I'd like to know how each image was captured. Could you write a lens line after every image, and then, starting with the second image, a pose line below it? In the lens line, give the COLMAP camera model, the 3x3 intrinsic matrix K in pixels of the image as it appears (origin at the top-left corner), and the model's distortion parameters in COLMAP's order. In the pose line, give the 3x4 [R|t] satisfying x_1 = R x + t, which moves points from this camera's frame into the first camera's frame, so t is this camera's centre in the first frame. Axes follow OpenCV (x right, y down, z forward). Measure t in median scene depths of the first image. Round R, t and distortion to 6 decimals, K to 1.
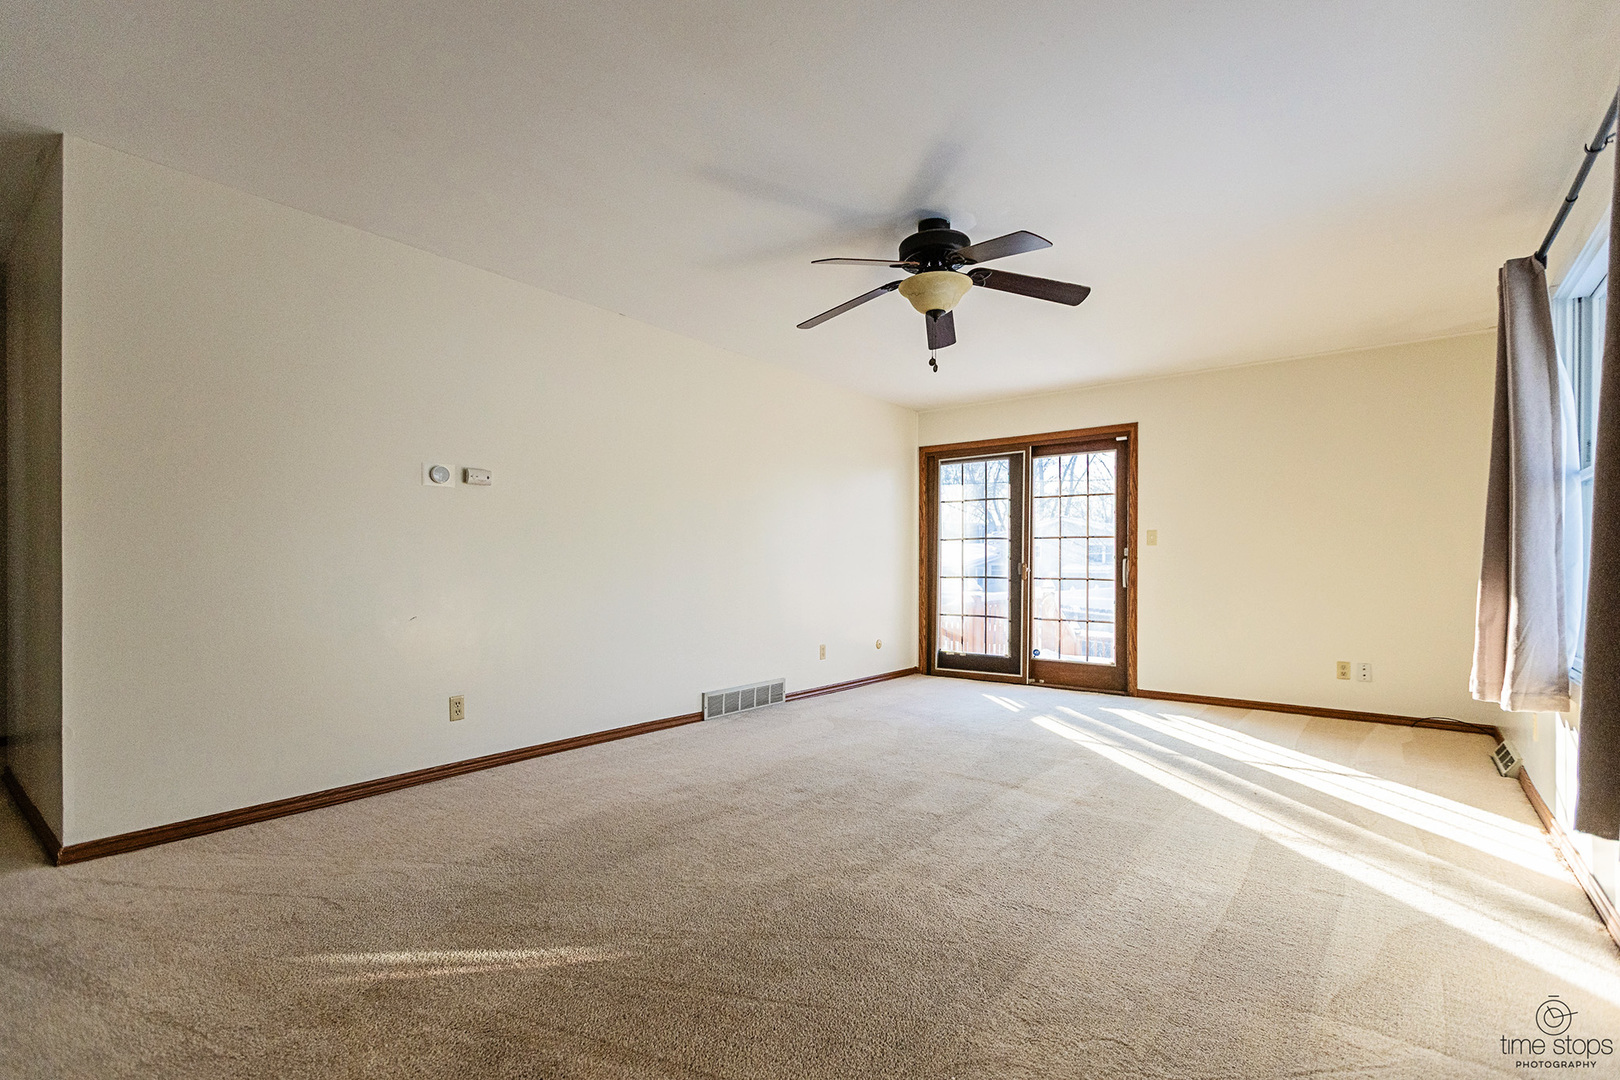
lens RADIAL K [[765.6, 0, 804.8], [0, 765.6, 554.1], [0, 0, 1]] dist [0.008264, -0.000172]
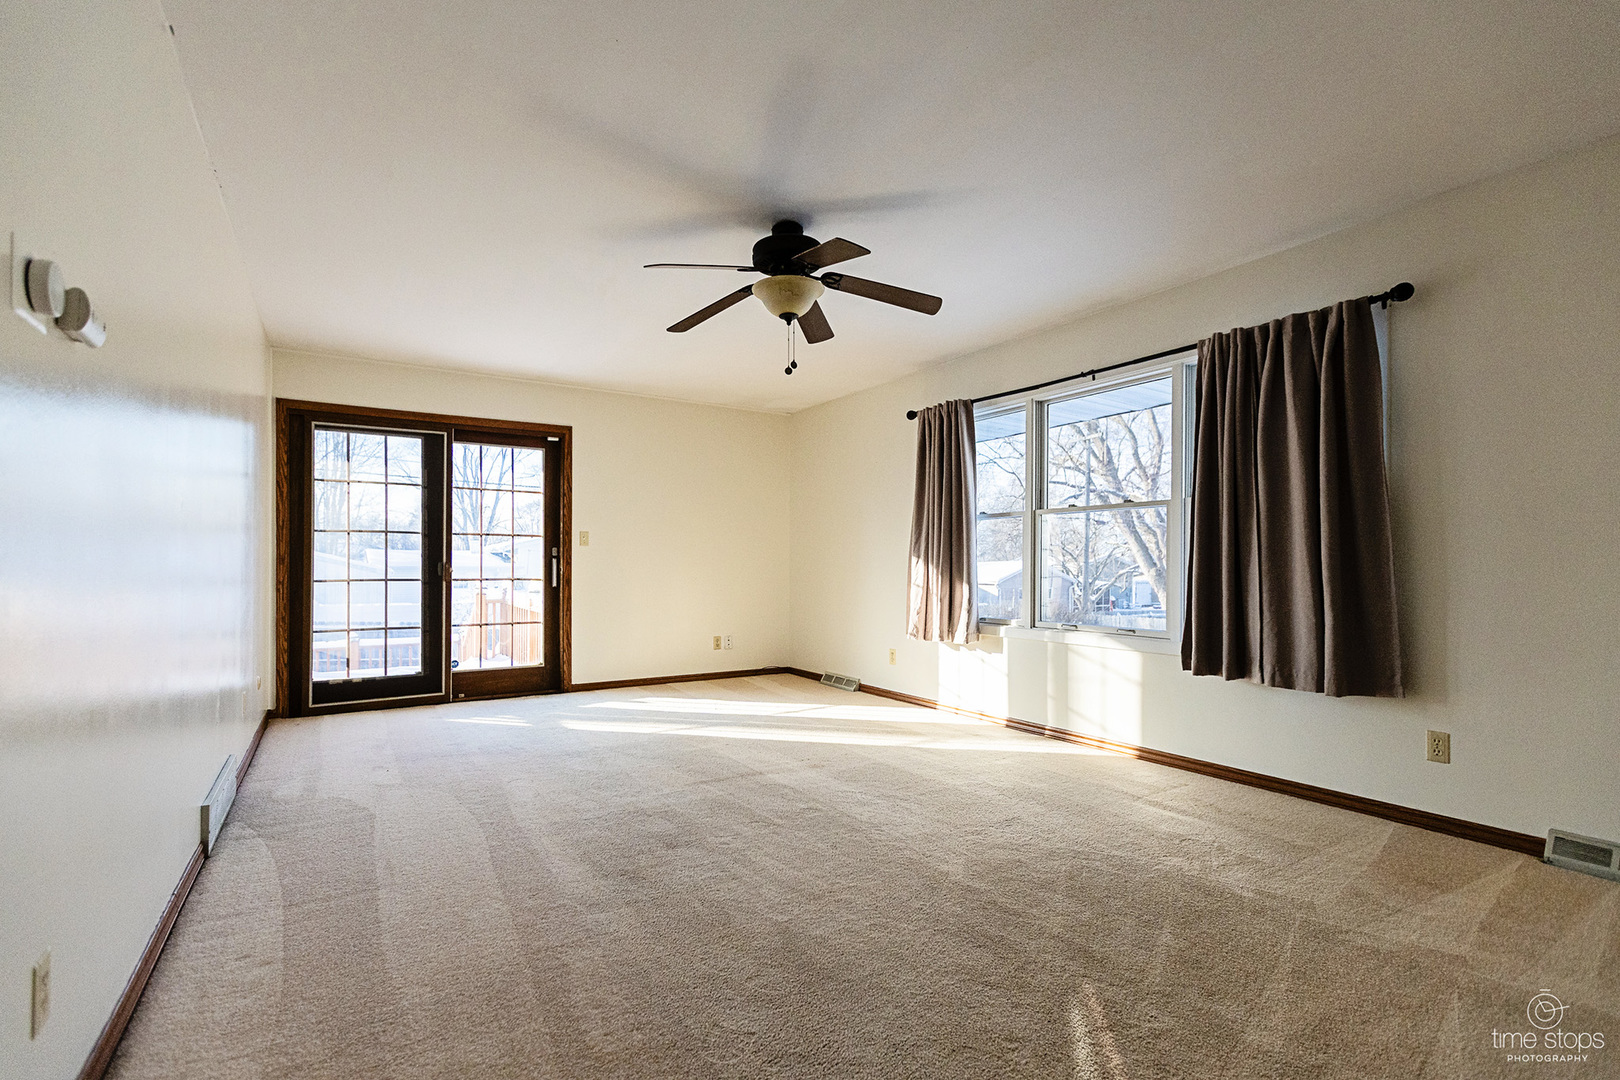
lens RADIAL K [[765.6, 0, 807.3], [0, 765.6, 548.7], [0, 0, 1]] dist [0.008264, -0.000172]
pose [[0.307563, 0.016272, 0.951388, -0.422818], [-0.014604, 0.999817, -0.012380, 0.001036], [-0.951415, -0.010086, 0.307745, 0.353142]]
